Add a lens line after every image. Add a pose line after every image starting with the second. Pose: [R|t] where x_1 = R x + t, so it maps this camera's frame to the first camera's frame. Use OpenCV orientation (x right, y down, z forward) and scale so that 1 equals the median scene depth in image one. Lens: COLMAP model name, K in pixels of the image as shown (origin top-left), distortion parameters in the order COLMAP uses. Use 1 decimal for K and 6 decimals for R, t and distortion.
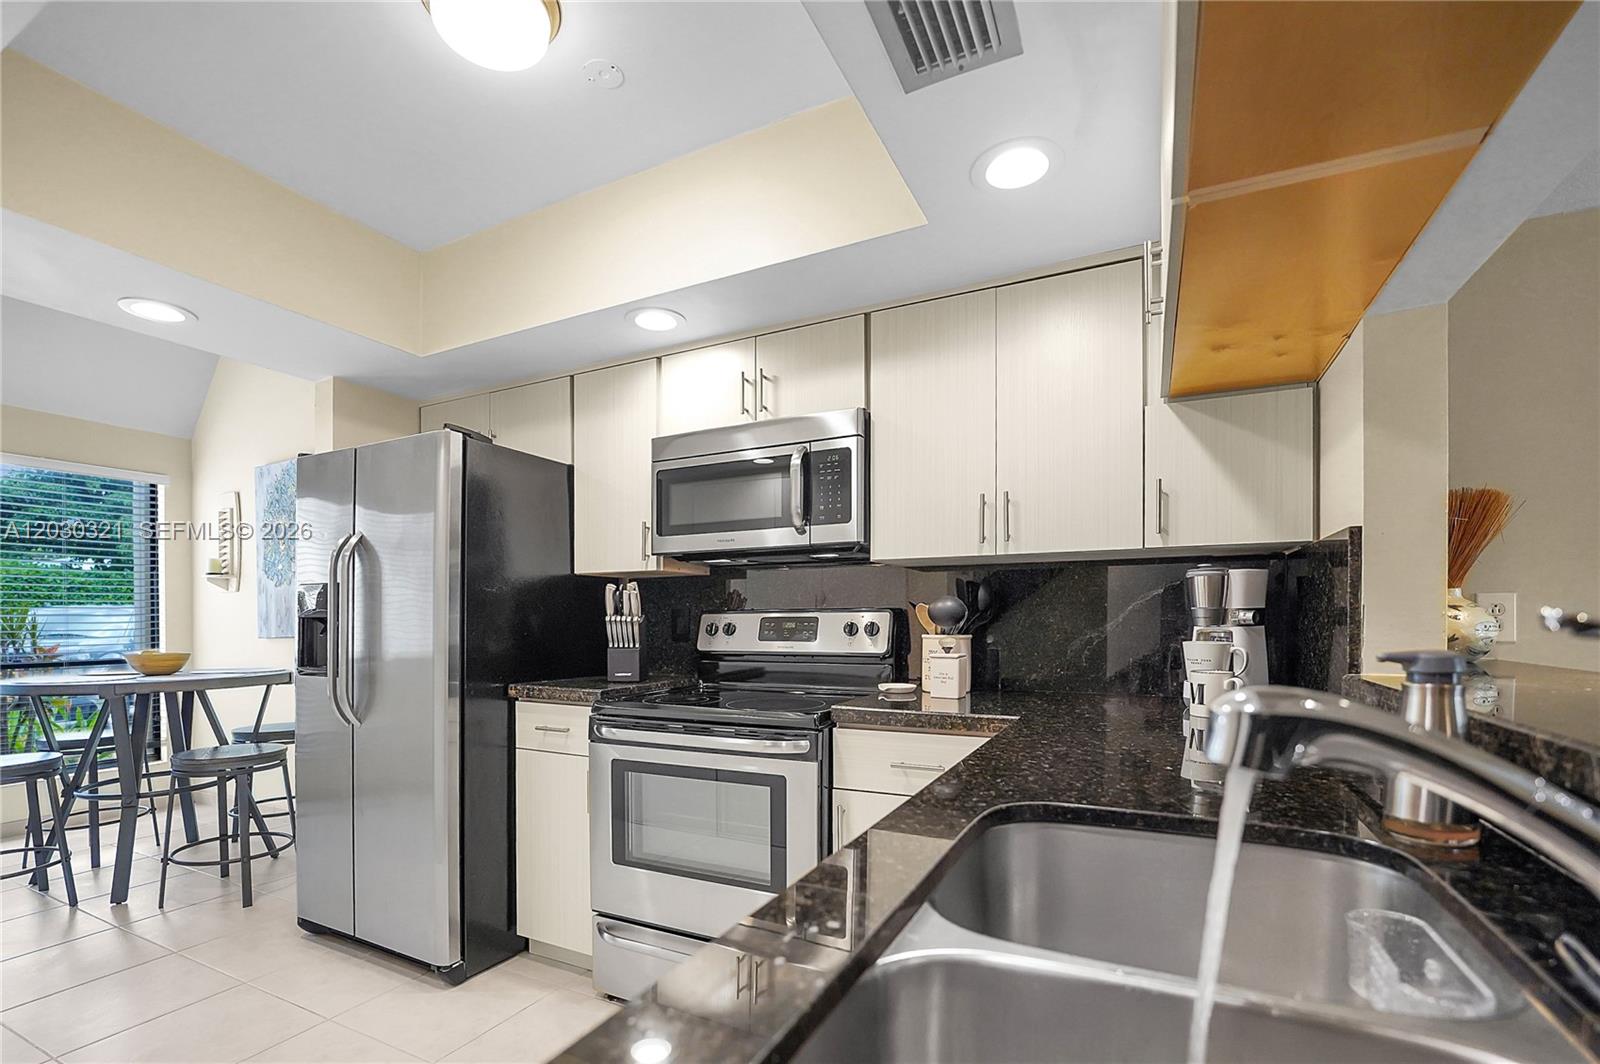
lens RADIAL K [[715.5, 0, 802.7], [0, 715.5, 628.5], [0, 0, 1]] dist [-0.022339, -0.000043]
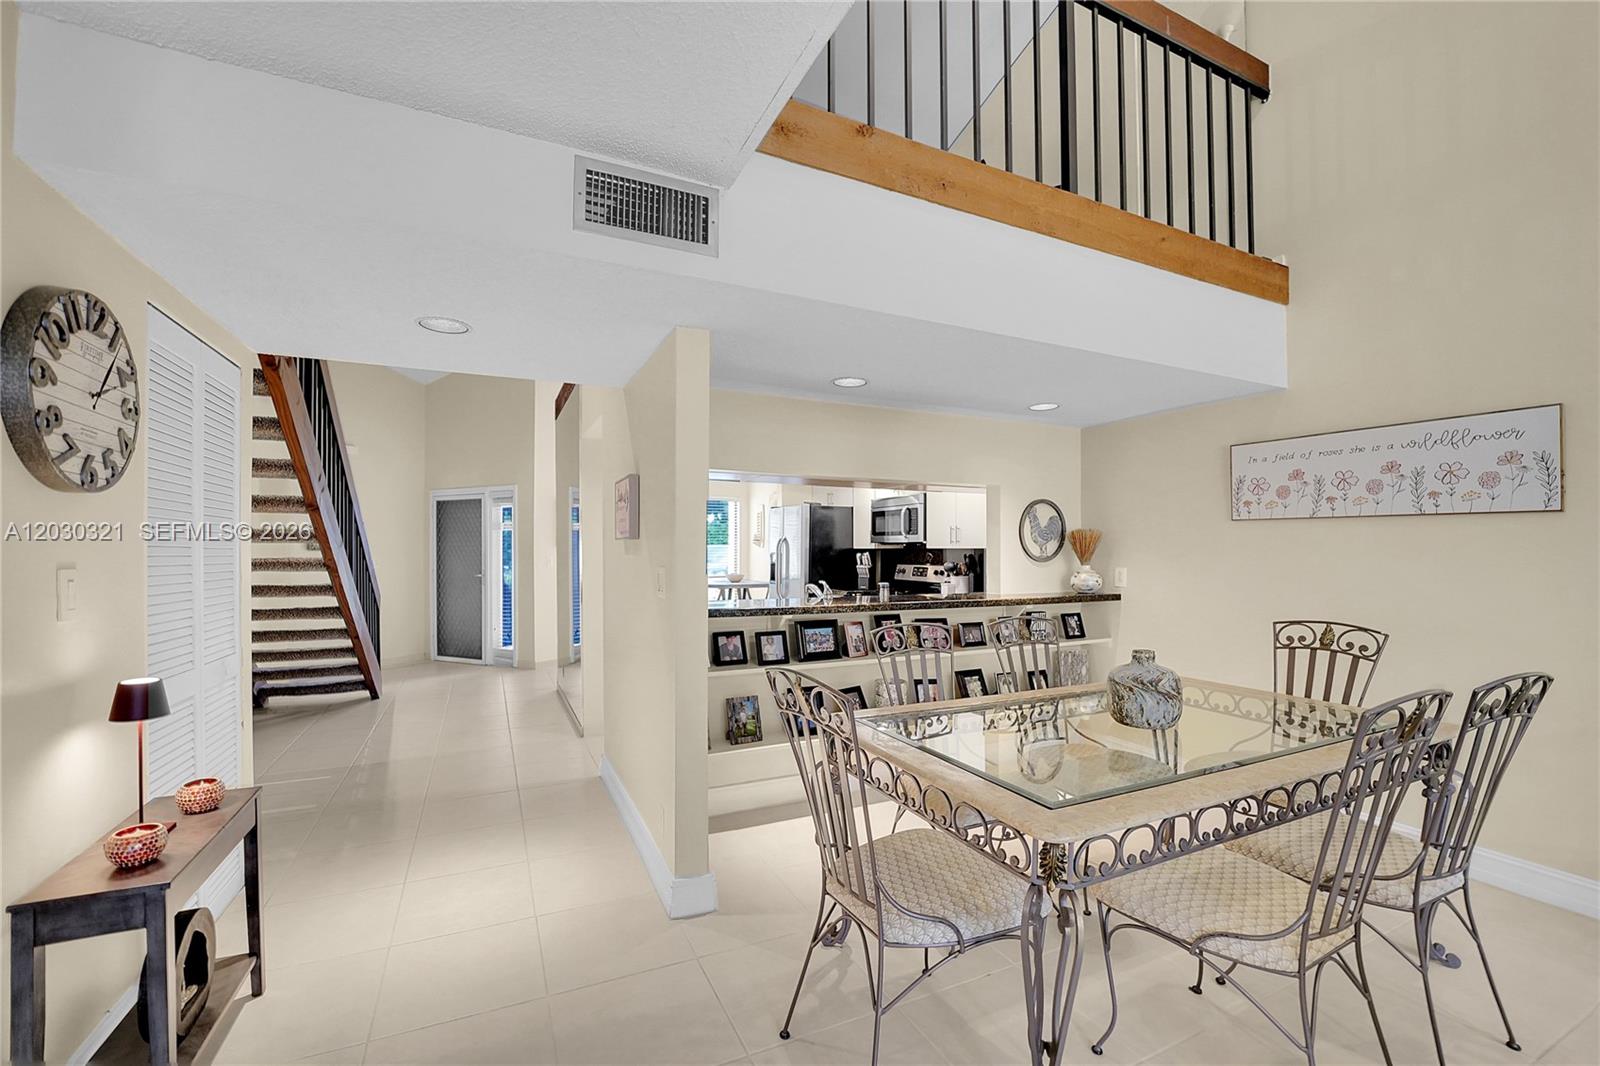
lens RADIAL K [[654.4, 0, 793.5], [0, 654.4, 550.1], [0, 0, 1]] dist [-0.028384, 0.000837]
pose [[0.786834, 0.006005, -0.617136, 1.147167], [-0.010974, 0.999931, -0.004261, -0.066282], [0.617068, 0.010125, 0.786845, -1.189343]]
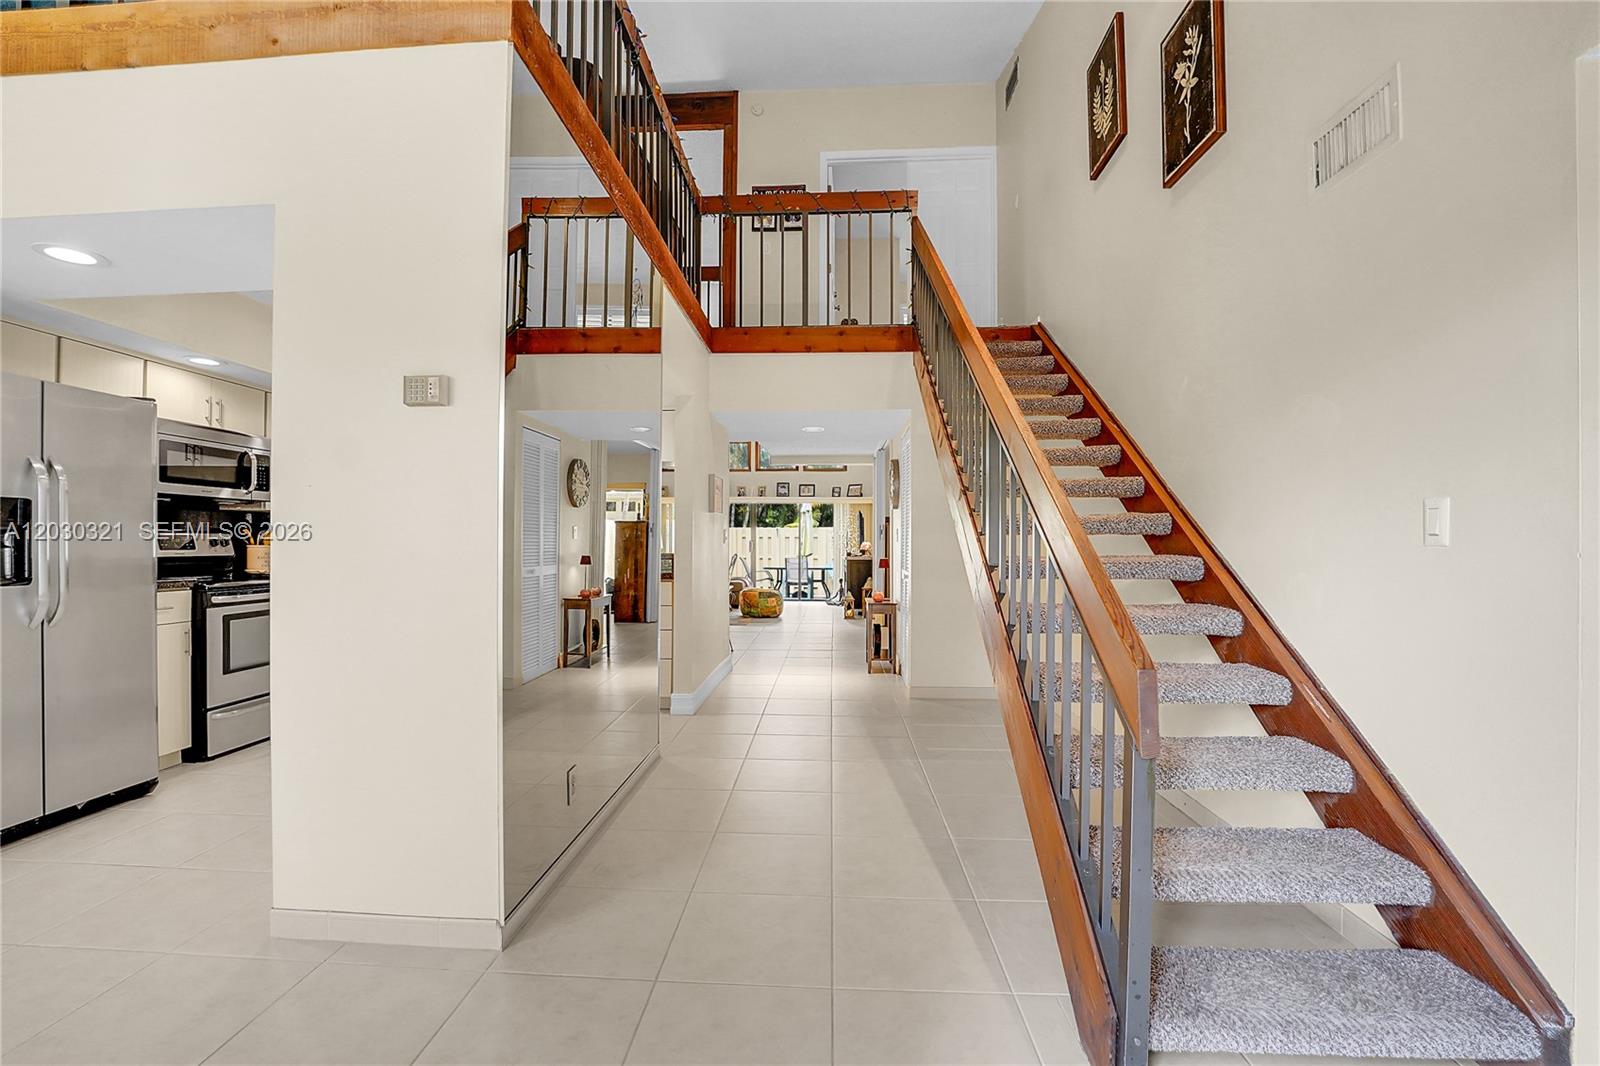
lens RADIAL K [[686.4, 0, 791.9], [0, 686.4, 543.2], [0, 0, 1]] dist [-0.025550, 0.000025]
pose [[-0.393837, 0.003521, 0.919174, -2.192961], [0.005855, 0.999982, -0.001322, 0.014544], [-0.919162, 0.004861, -0.393851, 0.330740]]
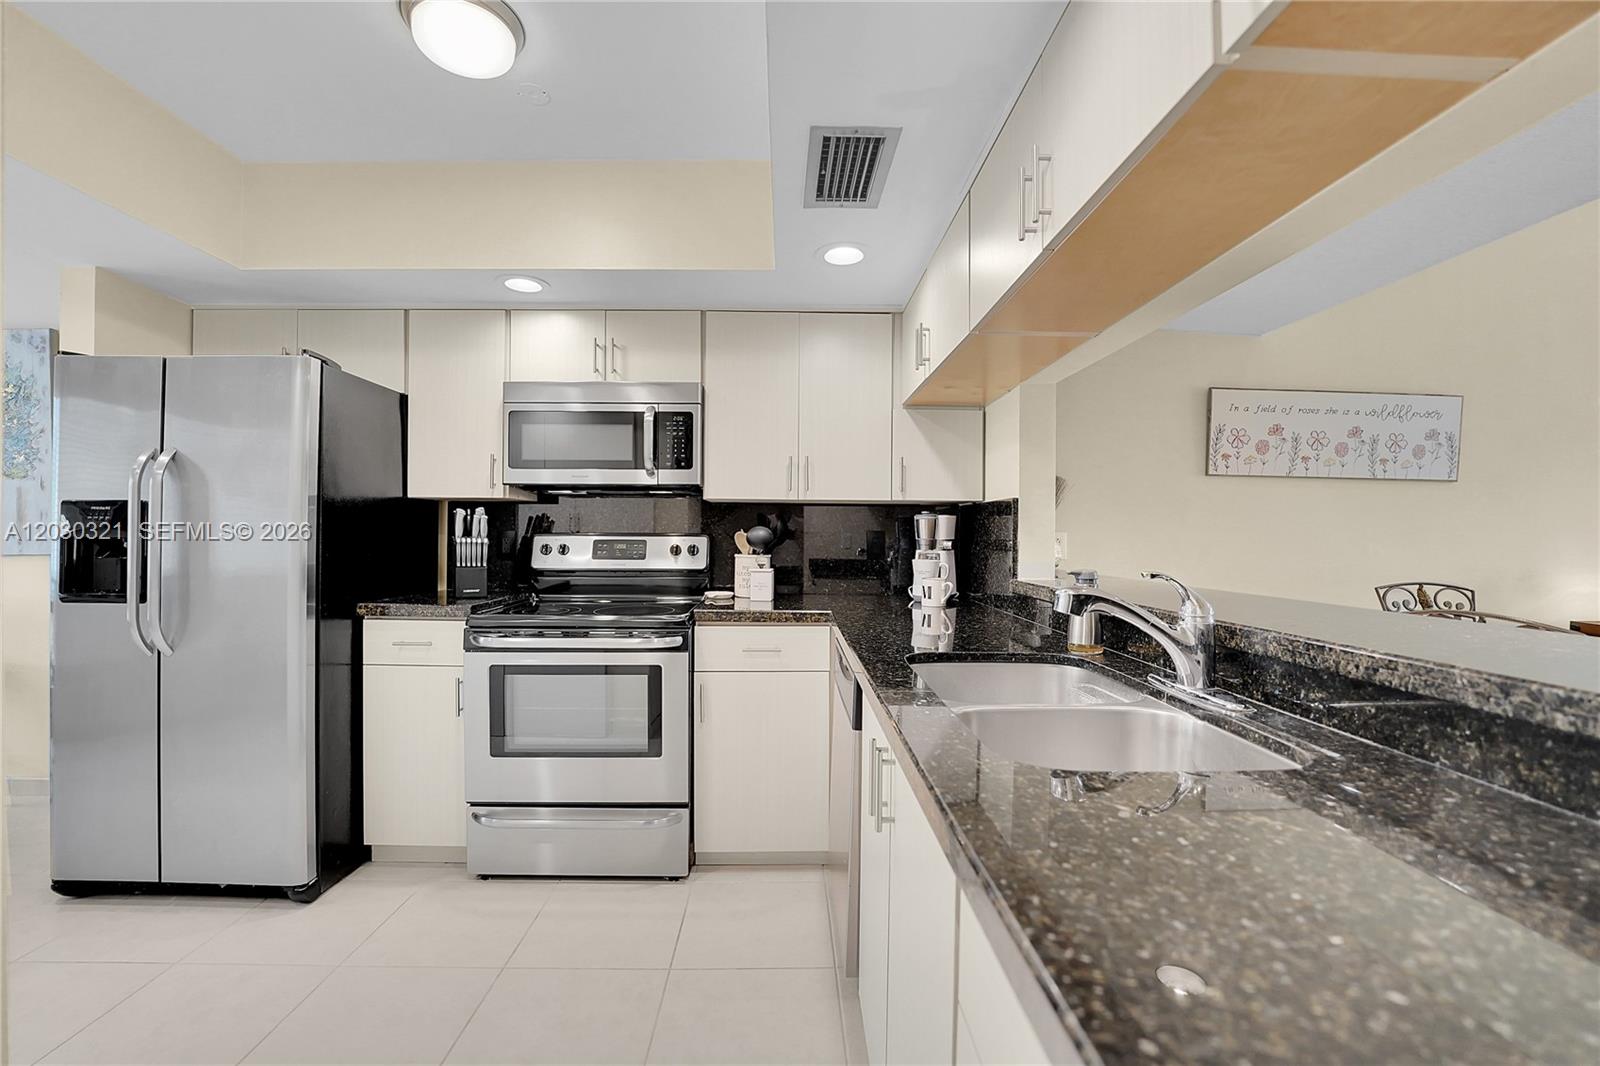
lens RADIAL K [[647.1, 0, 800.1], [0, 647.1, 538.6], [0, 0, 1]] dist [-0.029341, 0.000395]
pose [[0.885774, 0.007460, 0.464057, -0.282649], [-0.006287, 0.999972, -0.004075, -0.016883], [-0.464075, 0.000692, 0.885796, -0.129815]]
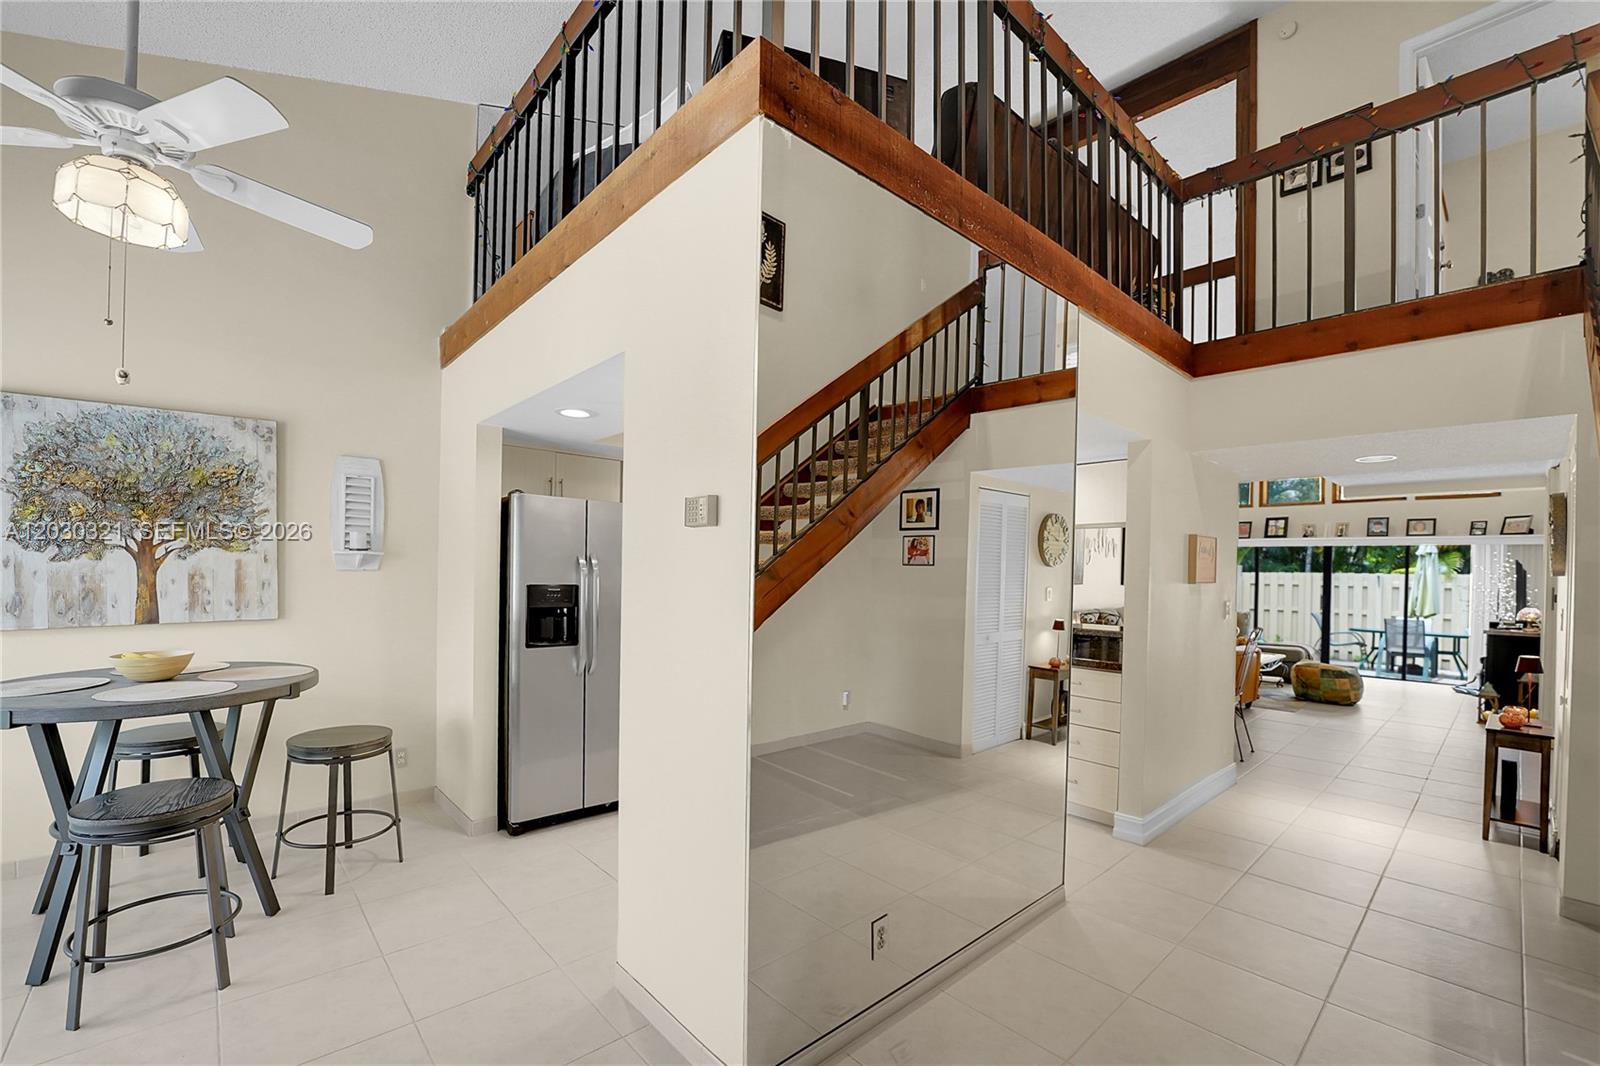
lens RADIAL K [[668.0, 0, 786.3], [0, 668.0, 577.0], [0, 0, 1]] dist [-0.024291, 0.000740]
pose [[0.367994, 0.001530, 0.929827, -1.961598], [-0.013851, 0.999897, 0.003836, -0.099104], [-0.929725, -0.014290, 0.367977, 0.028728]]
